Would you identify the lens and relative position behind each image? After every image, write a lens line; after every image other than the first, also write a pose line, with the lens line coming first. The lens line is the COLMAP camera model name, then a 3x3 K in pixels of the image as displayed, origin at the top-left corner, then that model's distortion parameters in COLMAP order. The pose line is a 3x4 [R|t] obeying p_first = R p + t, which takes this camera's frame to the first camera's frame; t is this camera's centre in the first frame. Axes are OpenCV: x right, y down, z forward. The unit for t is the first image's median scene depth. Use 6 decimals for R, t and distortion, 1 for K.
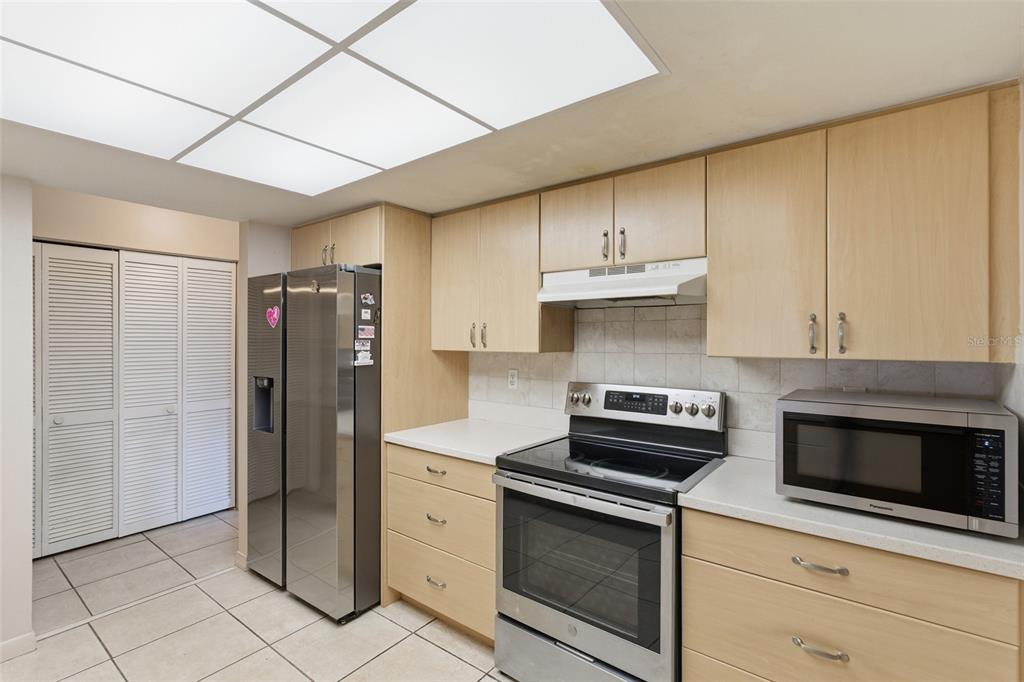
lens RADIAL K [[468.0, 0, 520.5], [0, 468.0, 339.9], [0, 0, 1]] dist [0.002506, 0.001732]
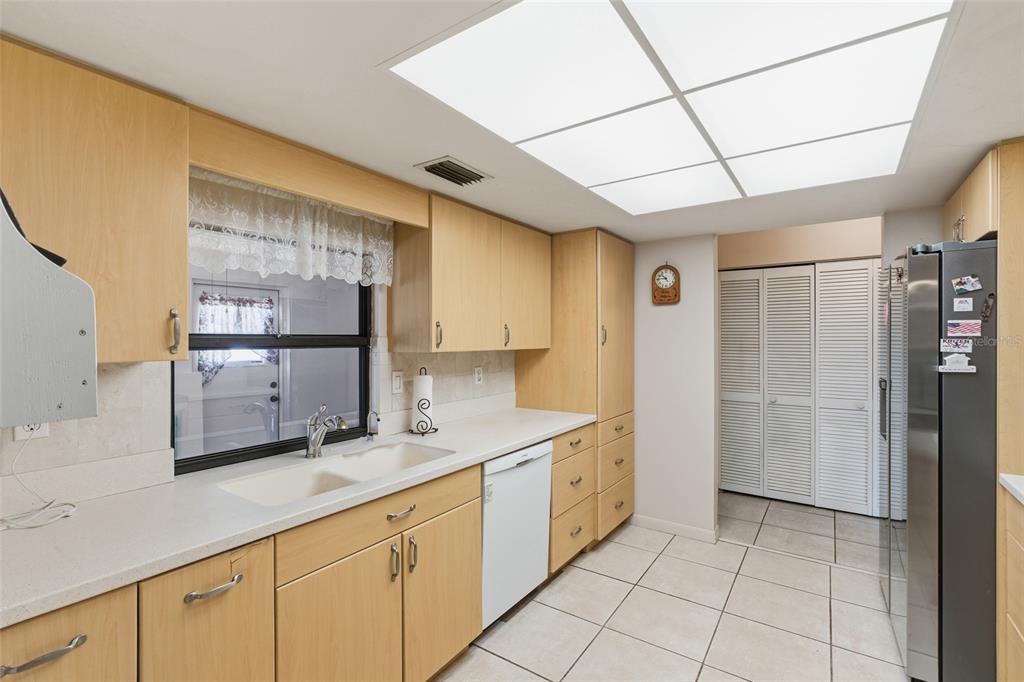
lens RADIAL K [[468.0, 0, 520.1], [0, 468.0, 340.6], [0, 0, 1]] dist [0.002506, 0.001732]
pose [[0.062865, 0.002068, -0.998020, 0.368865], [-0.000989, 0.999997, 0.002010, 0.002118], [0.998022, 0.000860, 0.062867, 0.242756]]
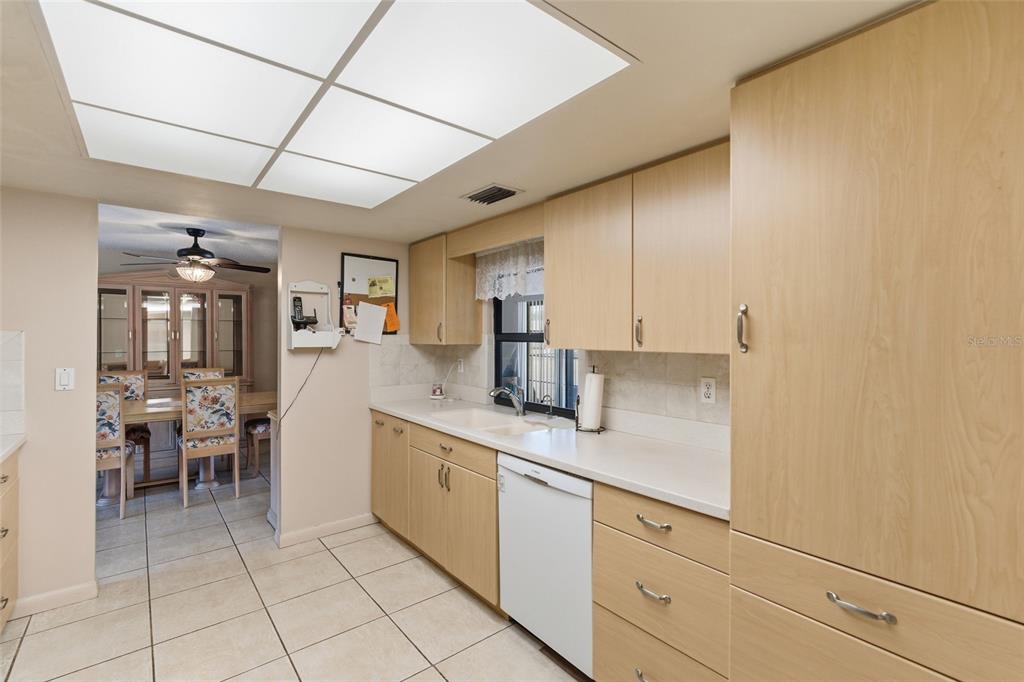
lens RADIAL K [[468.0, 0, 513.1], [0, 468.0, 337.5], [0, 0, 1]] dist [0.002506, 0.001732]
pose [[-0.970305, -0.005945, 0.241811, -0.717032], [-0.005045, 0.999978, 0.004339, 0.000117], [-0.241831, 0.002990, -0.970314, 1.096534]]
